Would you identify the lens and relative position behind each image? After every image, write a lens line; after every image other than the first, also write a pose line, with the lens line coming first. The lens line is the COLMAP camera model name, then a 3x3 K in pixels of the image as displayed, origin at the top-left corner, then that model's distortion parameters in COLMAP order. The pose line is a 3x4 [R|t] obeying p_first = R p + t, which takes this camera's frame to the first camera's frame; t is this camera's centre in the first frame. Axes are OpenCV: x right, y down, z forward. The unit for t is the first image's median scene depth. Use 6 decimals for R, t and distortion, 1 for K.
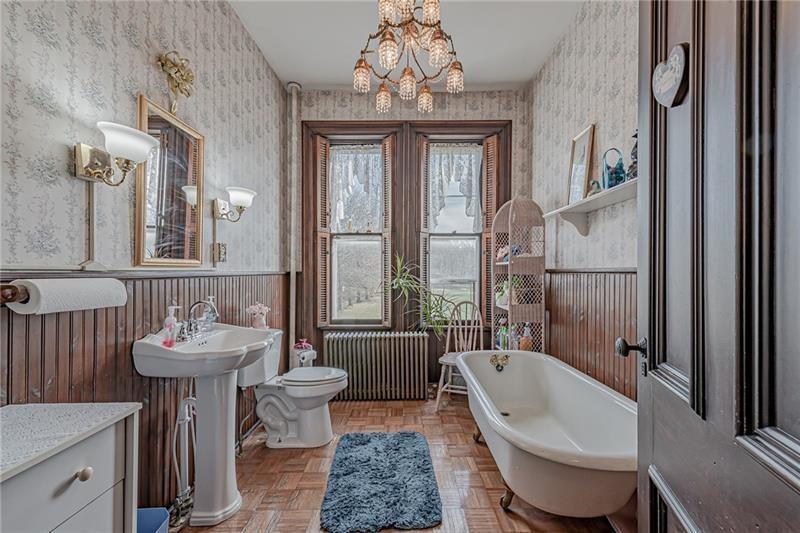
lens RADIAL K [[318.7, 0, 400.6], [0, 318.7, 289.1], [0, 0, 1]] dist [0.011787, -0.000014]
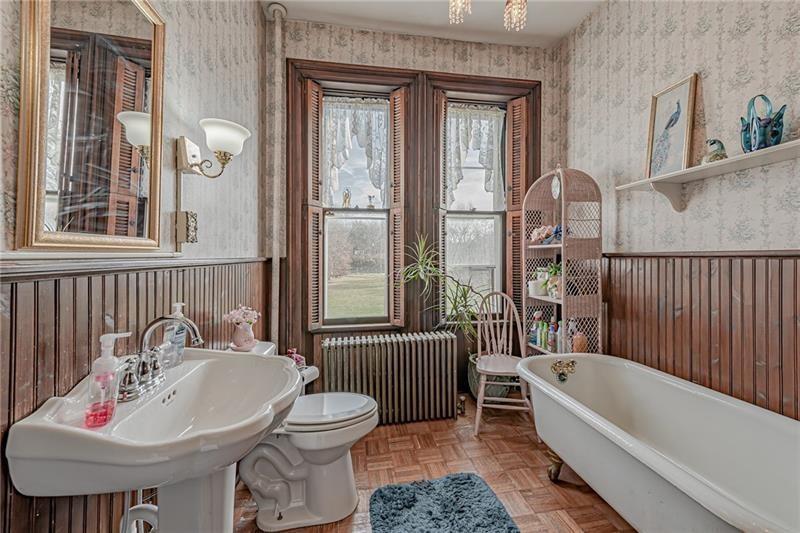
lens RADIAL K [[317.9, 0, 400.0], [0, 317.9, 266.5], [0, 0, 1]] dist [0.012956, -0.000445]
pose [[0.985291, -0.010652, 0.170551, -0.186050], [0.014546, 0.999661, -0.021599, -0.014602], [-0.170263, 0.023762, 0.985112, 0.230382]]
